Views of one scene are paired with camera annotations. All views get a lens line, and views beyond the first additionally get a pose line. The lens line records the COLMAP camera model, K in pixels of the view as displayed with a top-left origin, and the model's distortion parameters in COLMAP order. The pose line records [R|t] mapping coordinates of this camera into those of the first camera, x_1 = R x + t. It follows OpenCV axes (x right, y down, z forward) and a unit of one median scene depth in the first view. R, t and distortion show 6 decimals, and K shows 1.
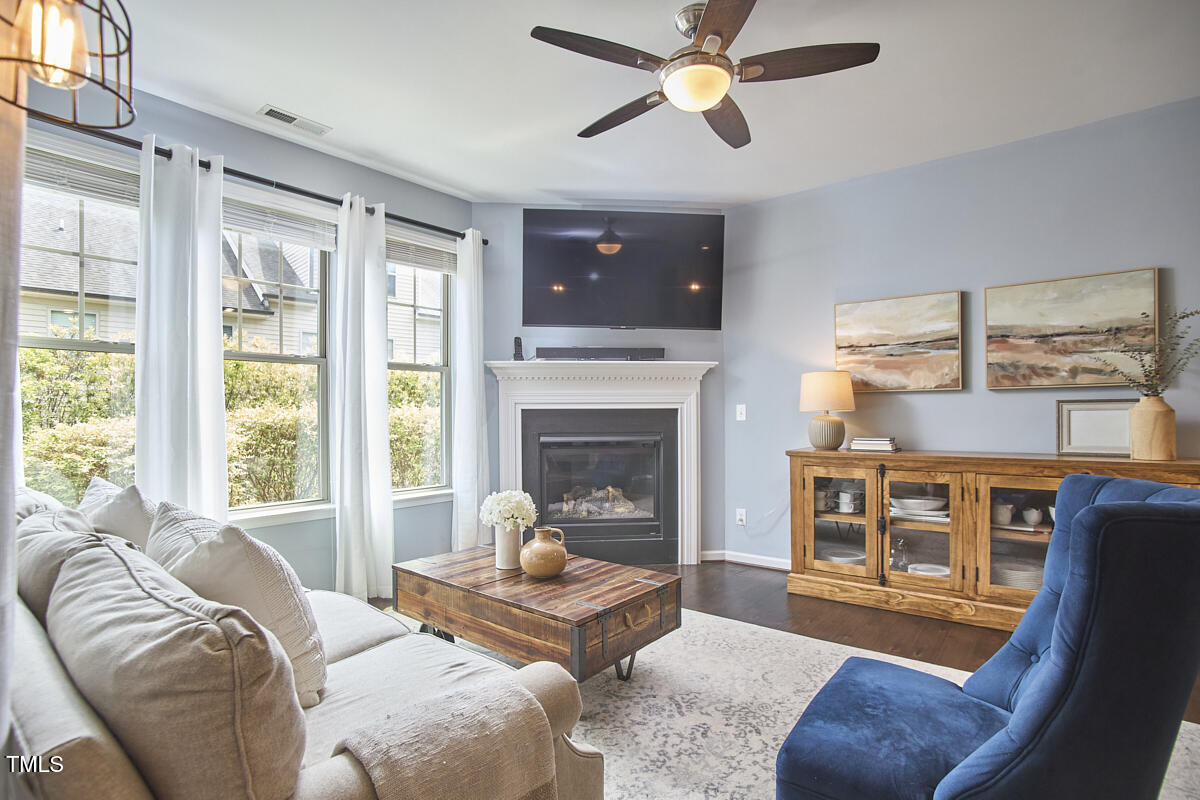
lens RADIAL K [[600.1, 0, 600.0], [0, 600.1, 400.0], [0, 0, 1]] dist [0.023615, 0.028557]
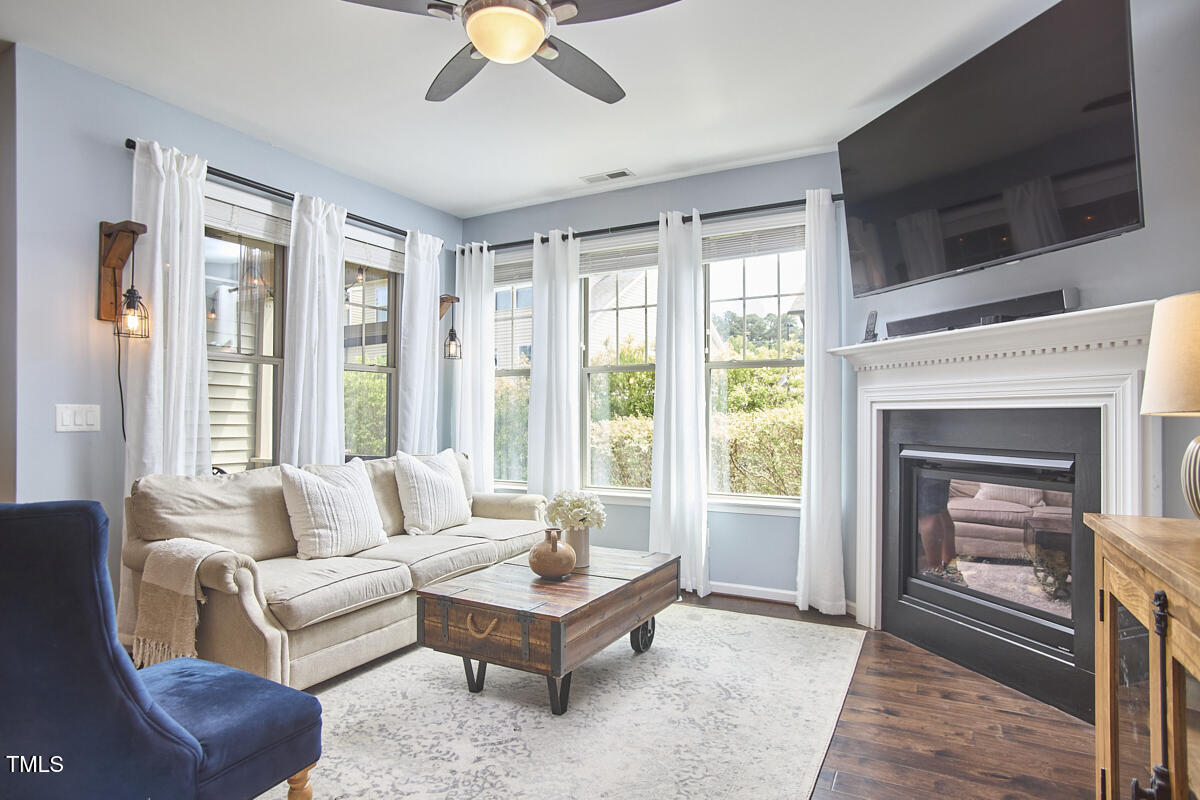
lens RADIAL K [[655.6, 0, 601.2], [0, 655.6, 413.2], [0, 0, 1]] dist [-0.071124, 0.041056]
pose [[0.182801, 0.000668, -0.983150, 0.664242], [0.003890, 0.999991, 0.001403, 0.019784], [0.983142, -0.004081, 0.182797, 0.612263]]
